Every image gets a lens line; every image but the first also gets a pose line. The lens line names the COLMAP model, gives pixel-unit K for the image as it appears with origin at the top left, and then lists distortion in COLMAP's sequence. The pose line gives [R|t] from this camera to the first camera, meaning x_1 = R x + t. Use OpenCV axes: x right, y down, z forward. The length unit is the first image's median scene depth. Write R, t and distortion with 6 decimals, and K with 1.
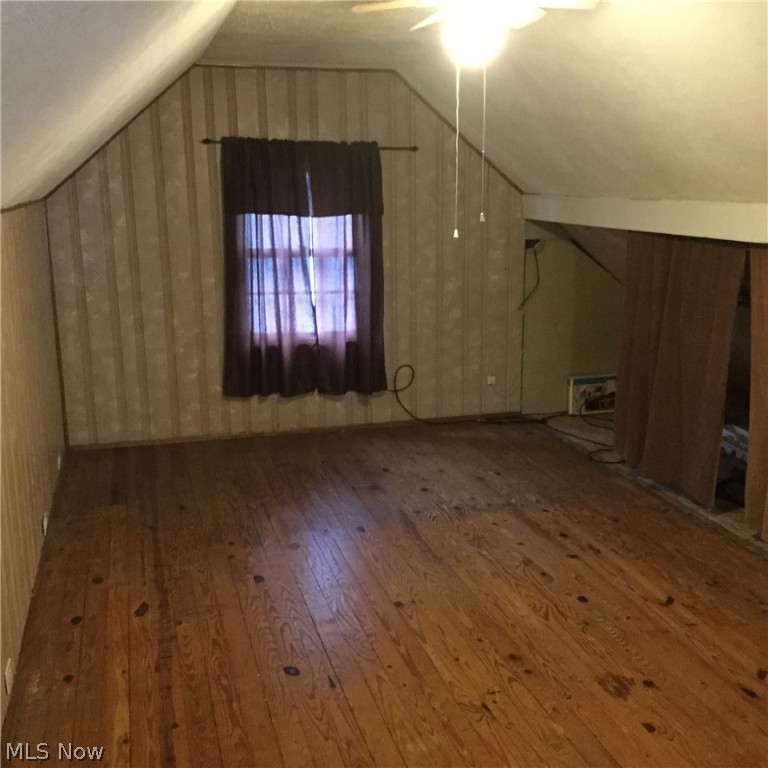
lens RADIAL K [[918.5, 0, 383.2], [0, 918.5, 391.3], [0, 0, 1]] dist [0.135270, -0.290176]
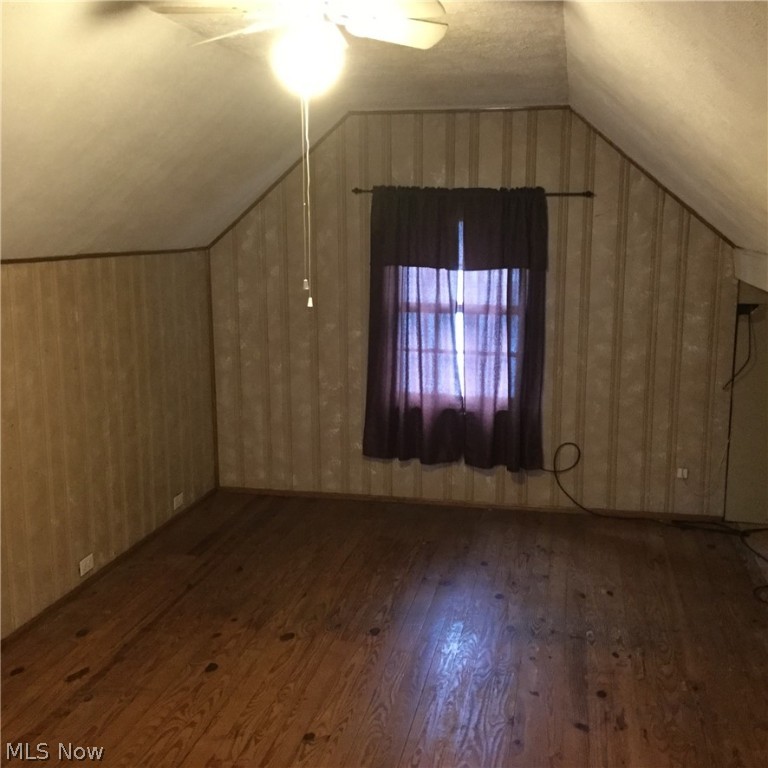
lens RADIAL K [[918.5, 0, 383.2], [0, 918.5, 391.3], [0, 0, 1]] dist [0.135270, -0.290176]
pose [[0.890623, 0.084646, -0.446796, 0.266052], [-0.104372, 0.994344, -0.019670, -0.044098], [0.442604, 0.064152, 0.894420, 0.160285]]
